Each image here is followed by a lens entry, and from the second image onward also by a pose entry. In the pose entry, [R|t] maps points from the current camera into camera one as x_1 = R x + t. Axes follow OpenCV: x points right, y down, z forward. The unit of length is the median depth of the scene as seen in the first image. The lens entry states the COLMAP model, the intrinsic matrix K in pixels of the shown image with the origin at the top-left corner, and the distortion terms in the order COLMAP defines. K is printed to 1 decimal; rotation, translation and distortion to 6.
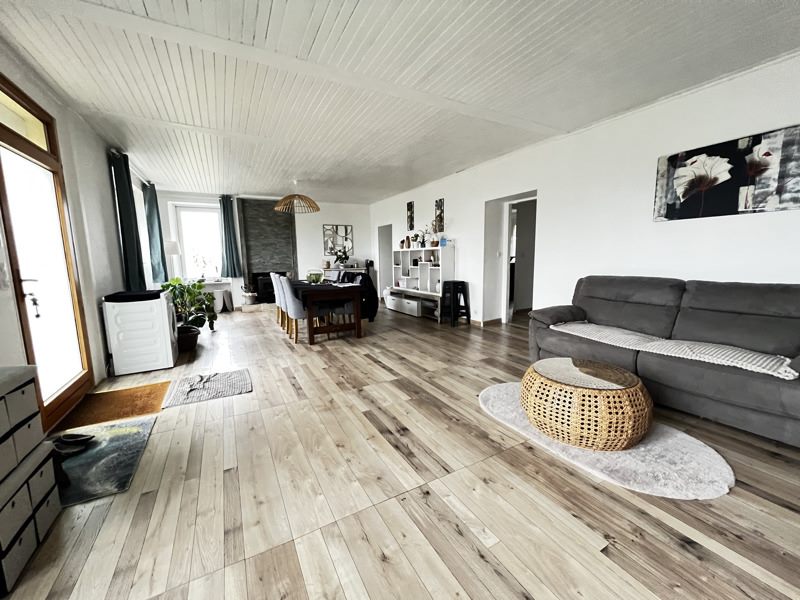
lens RADIAL K [[320.5, 0, 400.7], [0, 320.5, 300.1], [0, 0, 1]] dist [-0.002449, -0.000384]
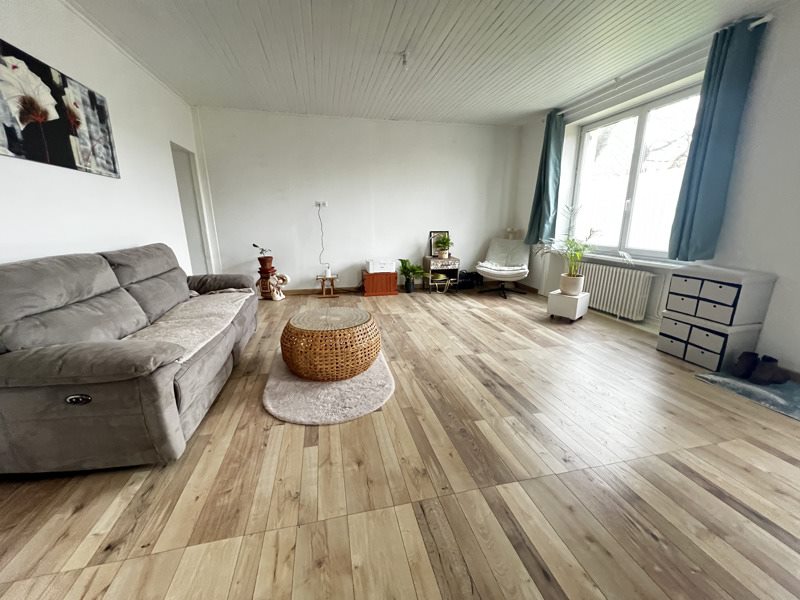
lens RADIAL K [[320.5, 0, 398.7], [0, 320.5, 300.6], [0, 0, 1]] dist [-0.002449, -0.000384]
pose [[-0.961409, -0.041922, 0.271909, 0.013731], [0.061654, 0.930356, 0.361436, -0.210739], [-0.268124, 0.364252, -0.891869, 1.719552]]
